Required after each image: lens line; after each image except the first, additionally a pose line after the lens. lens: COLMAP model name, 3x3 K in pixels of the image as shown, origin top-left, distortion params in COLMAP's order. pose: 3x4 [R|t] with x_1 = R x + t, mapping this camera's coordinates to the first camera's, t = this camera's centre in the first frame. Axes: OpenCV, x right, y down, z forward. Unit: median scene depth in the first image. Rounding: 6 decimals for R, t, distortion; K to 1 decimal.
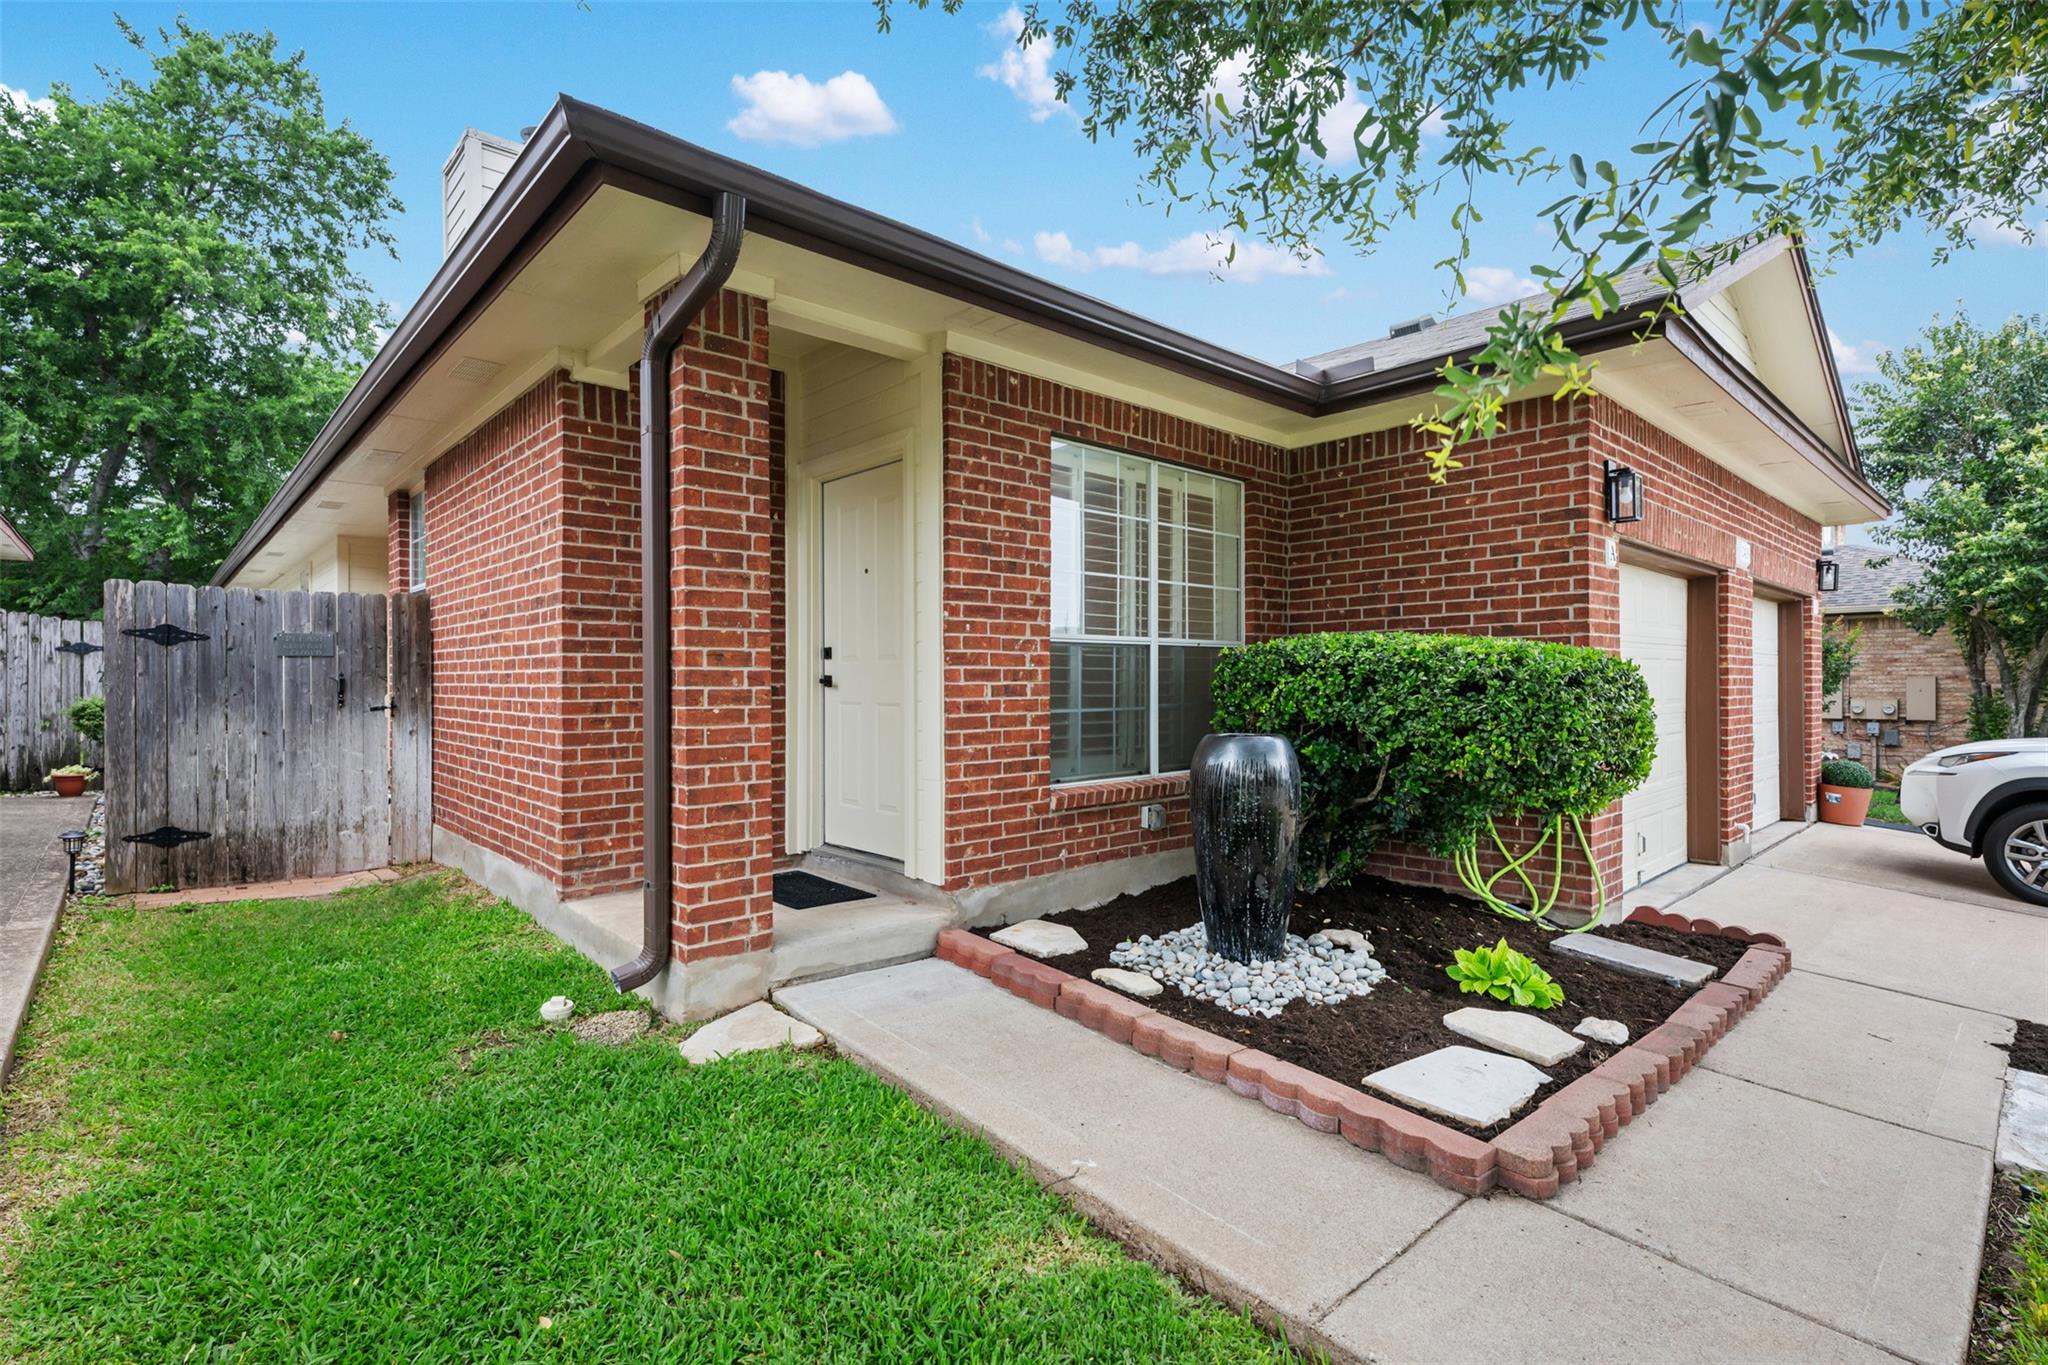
lens RADIAL K [[963.9, 0, 1016.4], [0, 963.9, 680.6], [0, 0, 1]] dist [-0.000319, -0.000203]
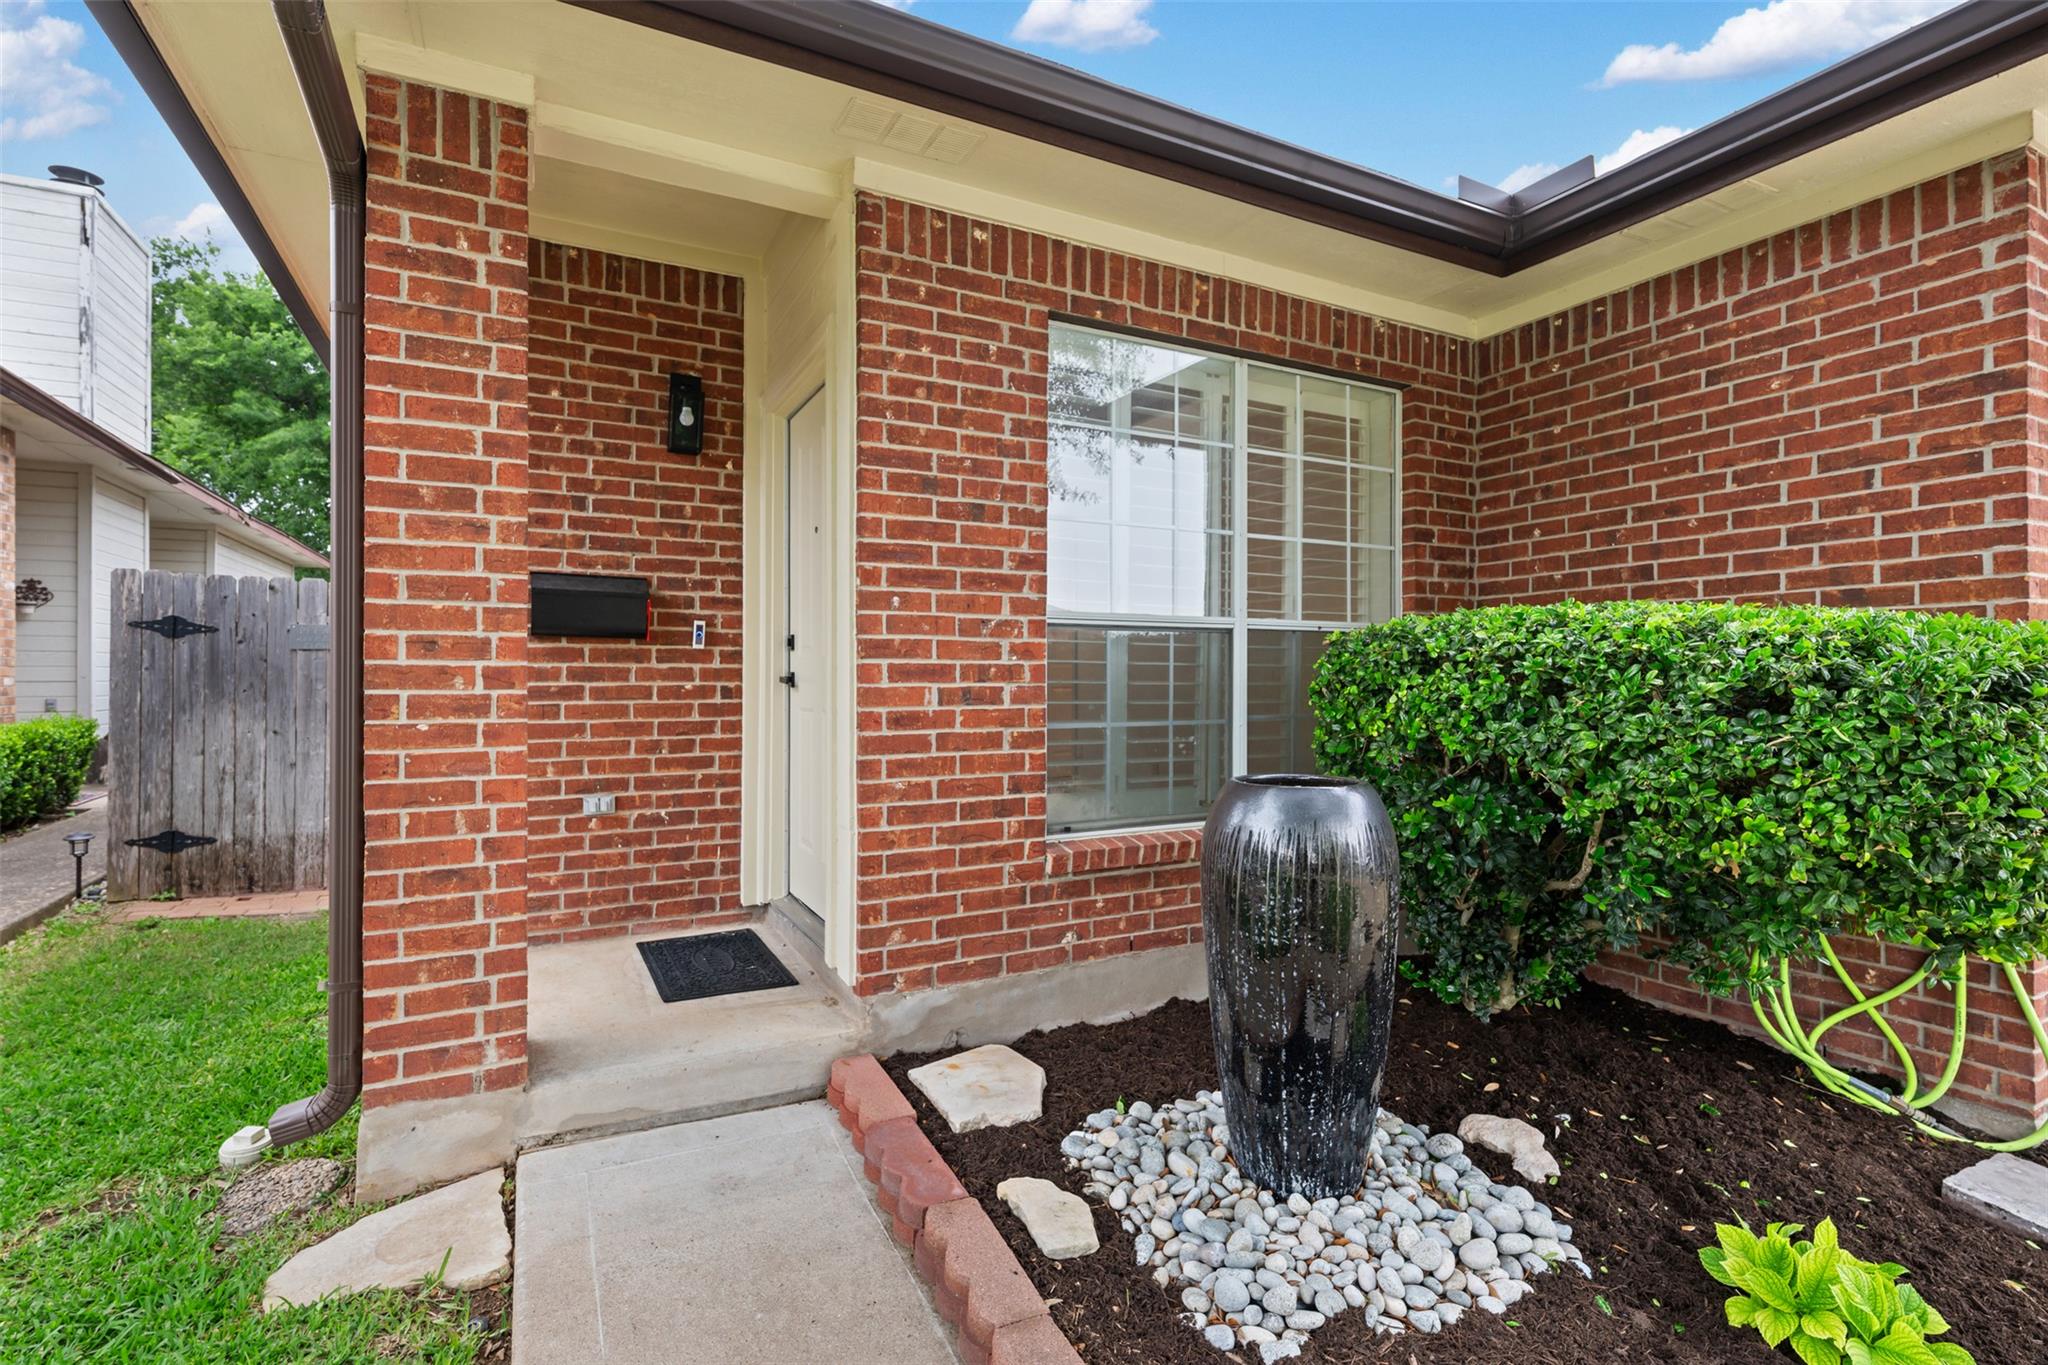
lens RADIAL K [[956.3, 0, 1033.0], [0, 956.3, 670.1], [0, 0, 1]] dist [-0.000822, 0.000564]
pose [[0.968723, 0.002469, -0.248132, 0.203061], [-0.003790, 0.999981, -0.004848, -0.004665], [0.248115, 0.005637, 0.968714, 0.372866]]
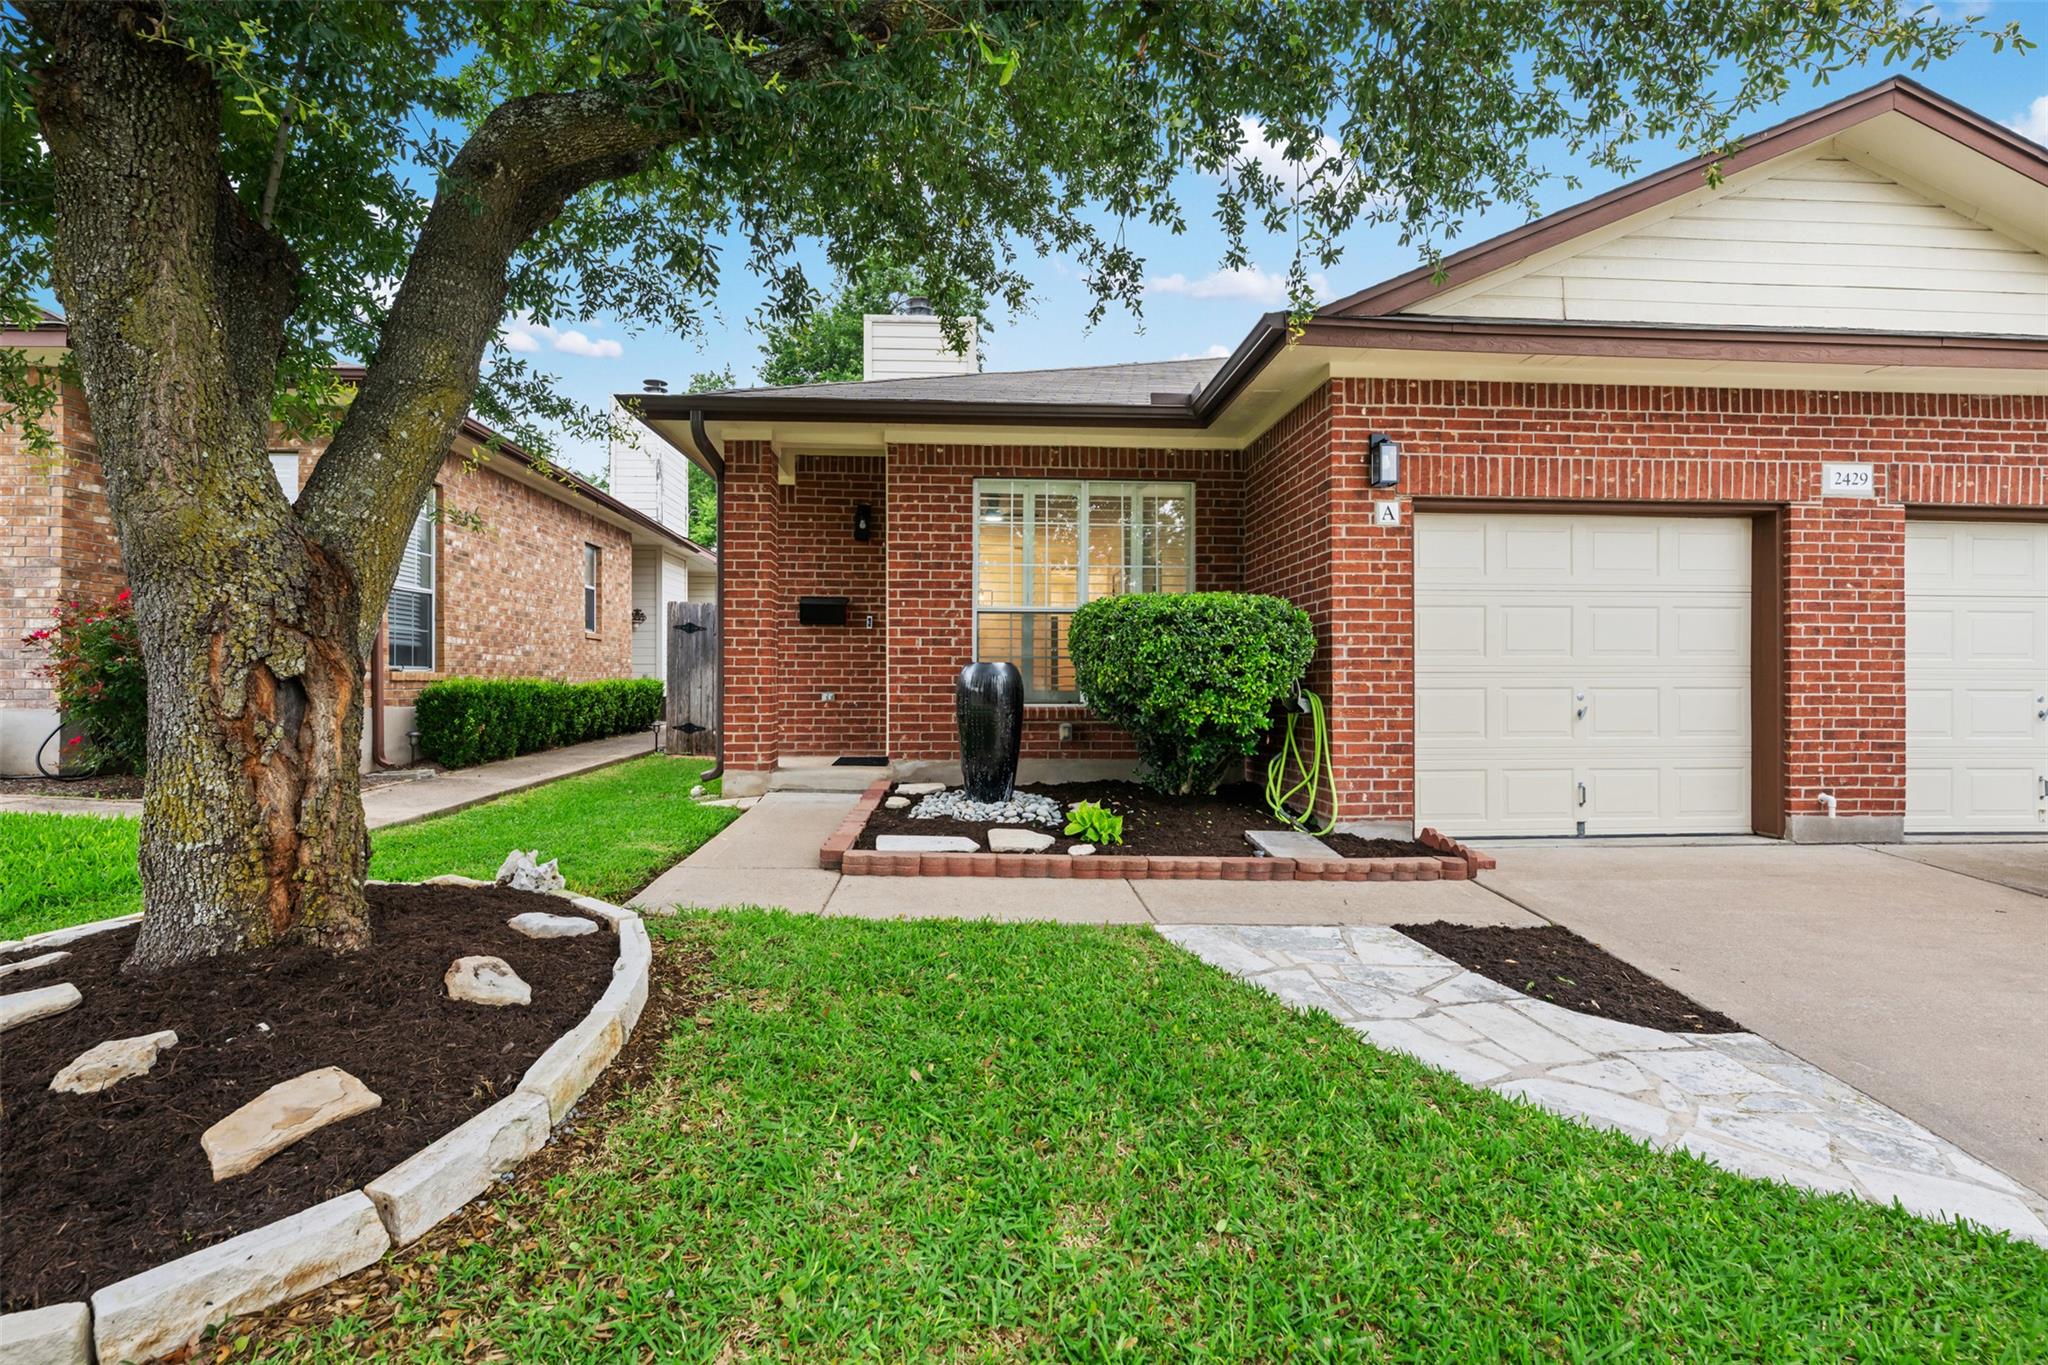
lens RADIAL K [[937.8, 0, 1026.2], [0, 937.8, 678.7], [0, 0, 1]] dist [0.000660, 0.000157]
pose [[0.788995, 0.001266, -0.614399, 1.098927], [-0.003636, 0.999990, -0.002609, 0.076980], [0.614389, 0.004293, 0.788991, -0.152435]]
